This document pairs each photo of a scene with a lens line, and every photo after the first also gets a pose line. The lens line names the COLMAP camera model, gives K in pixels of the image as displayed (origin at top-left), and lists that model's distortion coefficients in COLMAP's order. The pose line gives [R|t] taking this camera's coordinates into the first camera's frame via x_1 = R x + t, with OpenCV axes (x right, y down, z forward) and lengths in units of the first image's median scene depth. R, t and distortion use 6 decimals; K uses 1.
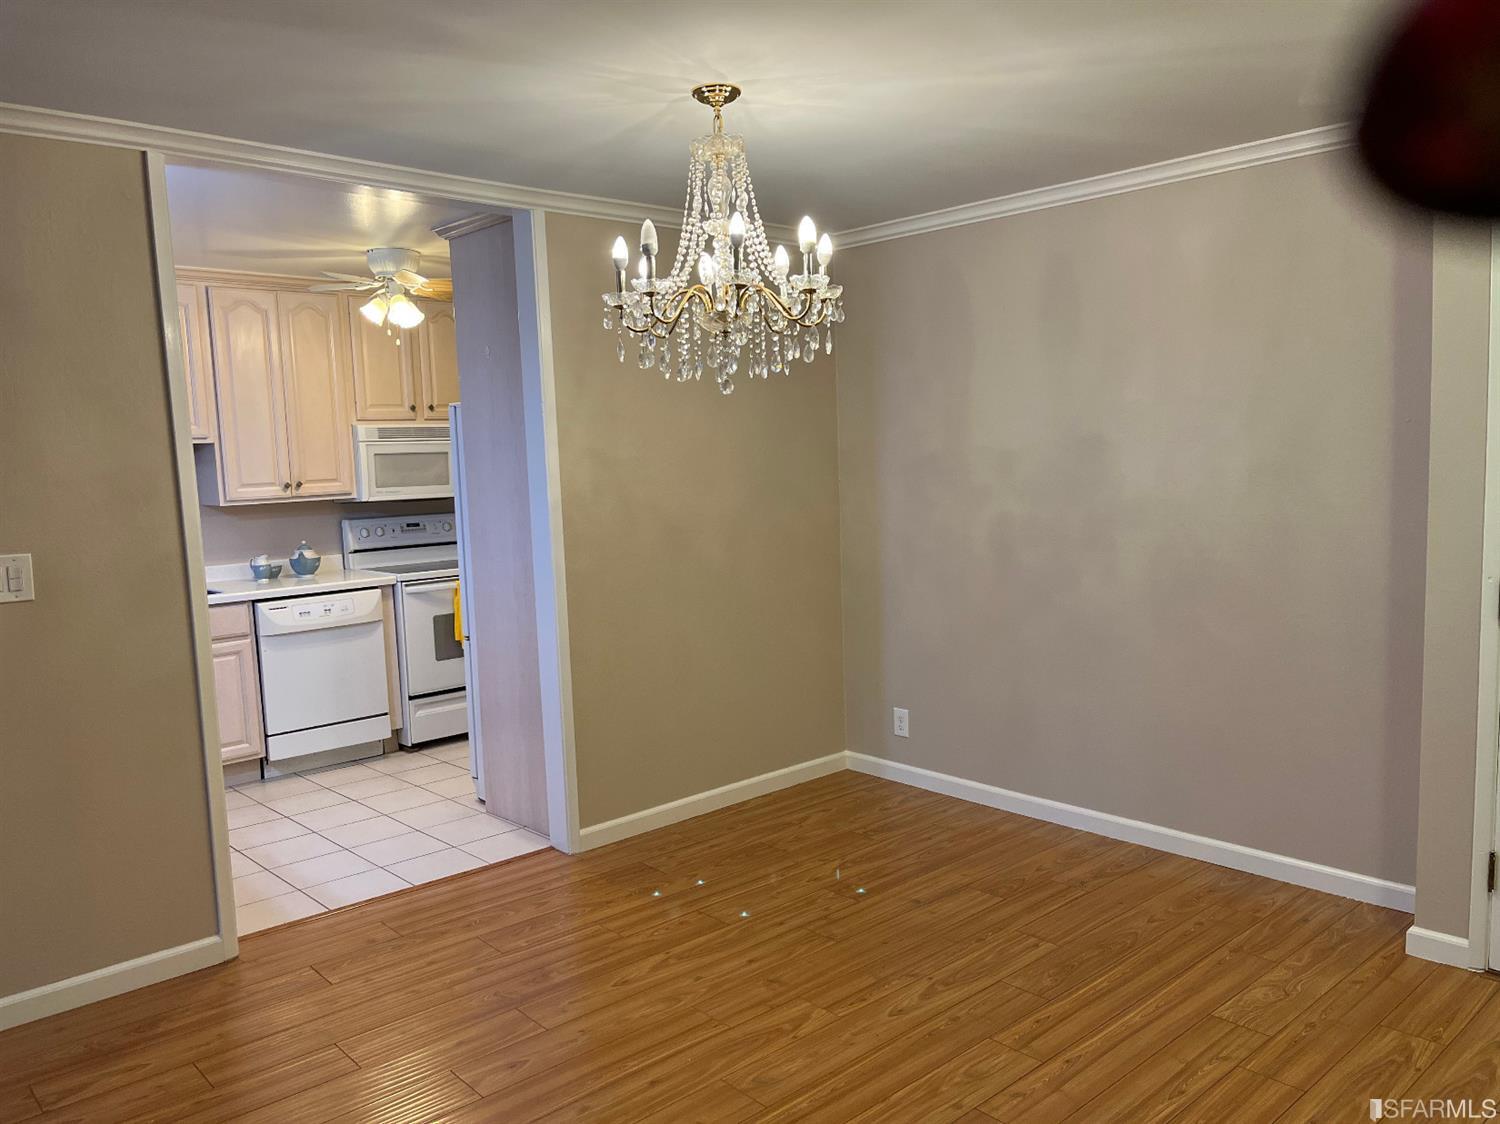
lens RADIAL K [[1148.7, 0, 749.1], [0, 1148.7, 565.5], [0, 0, 1]] dist [0.038173, -0.008378]
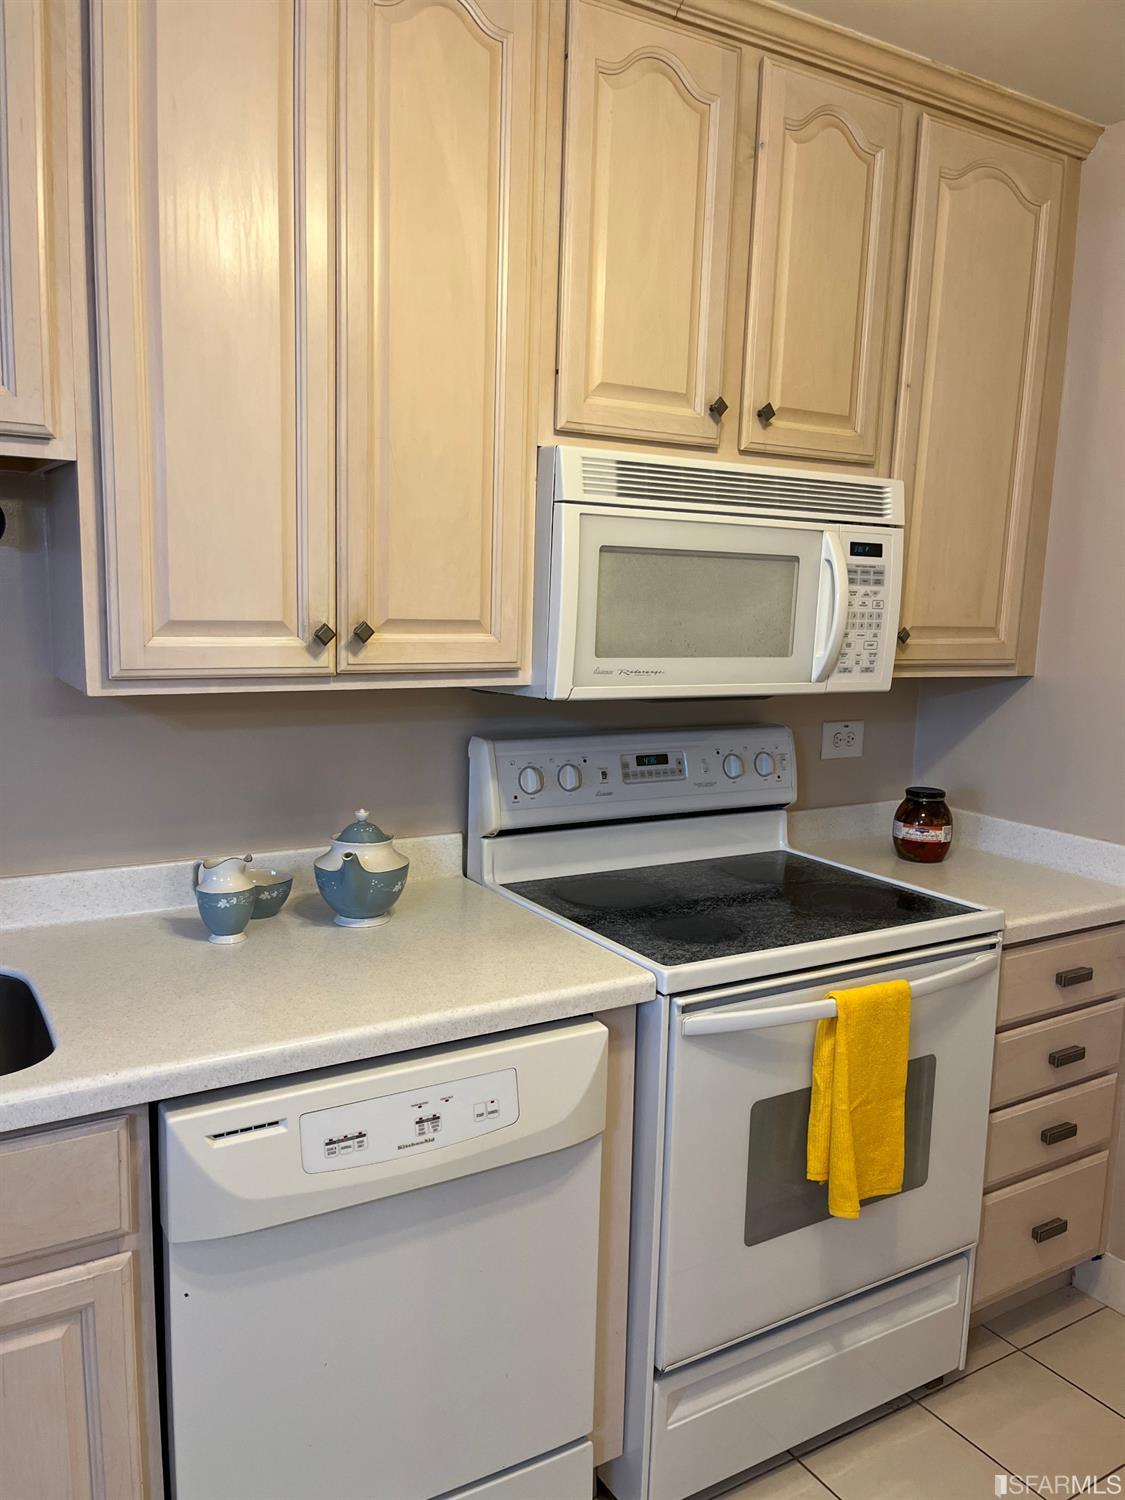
lens RADIAL K [[1148.7, 0, 562.2], [0, 1148.7, 753.3], [0, 0, 1]] dist [0.038173, -0.008378]
pose [[0.978695, 0.089467, -0.184804, -0.275992], [-0.081774, 0.995453, 0.048852, -0.056621], [0.188334, -0.032699, 0.981560, 0.703765]]
